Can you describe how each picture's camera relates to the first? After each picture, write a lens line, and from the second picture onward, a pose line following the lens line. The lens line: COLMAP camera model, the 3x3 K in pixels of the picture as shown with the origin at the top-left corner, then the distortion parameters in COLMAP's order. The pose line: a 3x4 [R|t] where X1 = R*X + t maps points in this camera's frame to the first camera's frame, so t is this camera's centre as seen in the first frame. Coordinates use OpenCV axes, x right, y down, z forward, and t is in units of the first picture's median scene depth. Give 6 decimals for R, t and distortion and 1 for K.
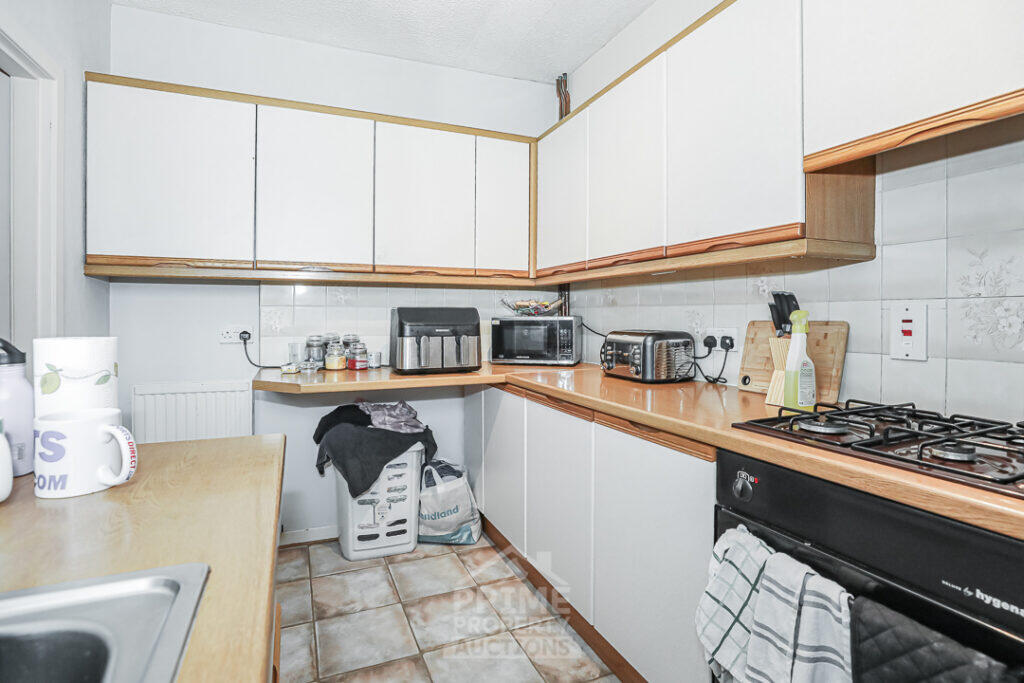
lens RADIAL K [[504.9, 0, 513.8], [0, 504.9, 321.9], [0, 0, 1]] dist [0.000556, 0.000093]
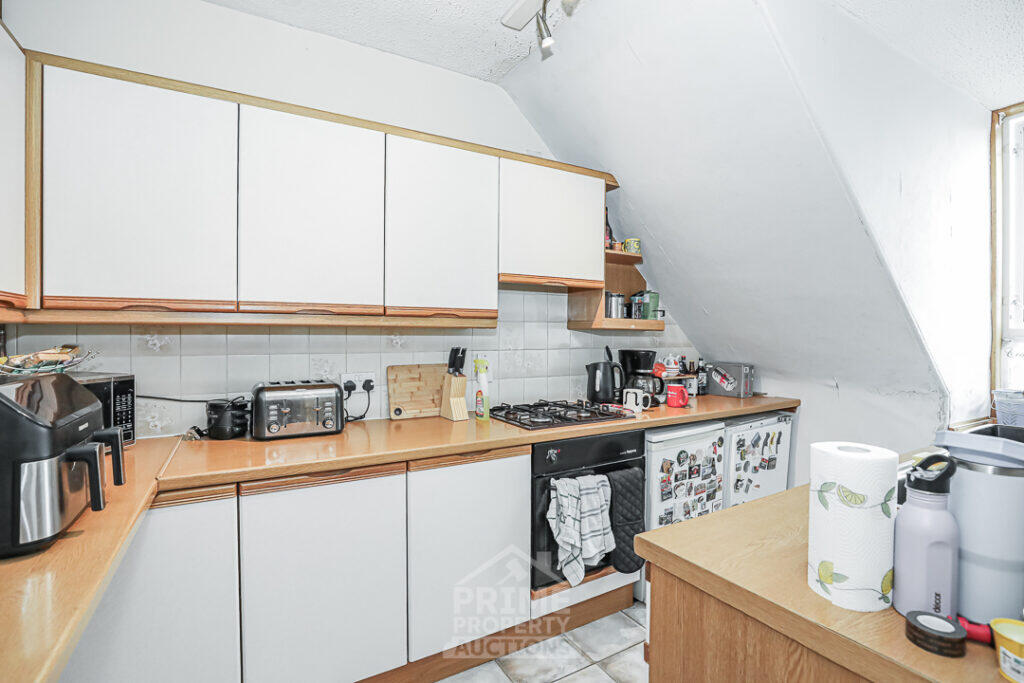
lens RADIAL K [[488.2, 0, 512.0], [0, 488.2, 341.5], [0, 0, 1]] dist [-0.001121, -0.000129]
pose [[-0.105763, -0.024760, 0.994083, -0.984611], [0.006437, 0.999652, 0.025584, -0.114901], [-0.994370, 0.009104, -0.105567, 0.984849]]
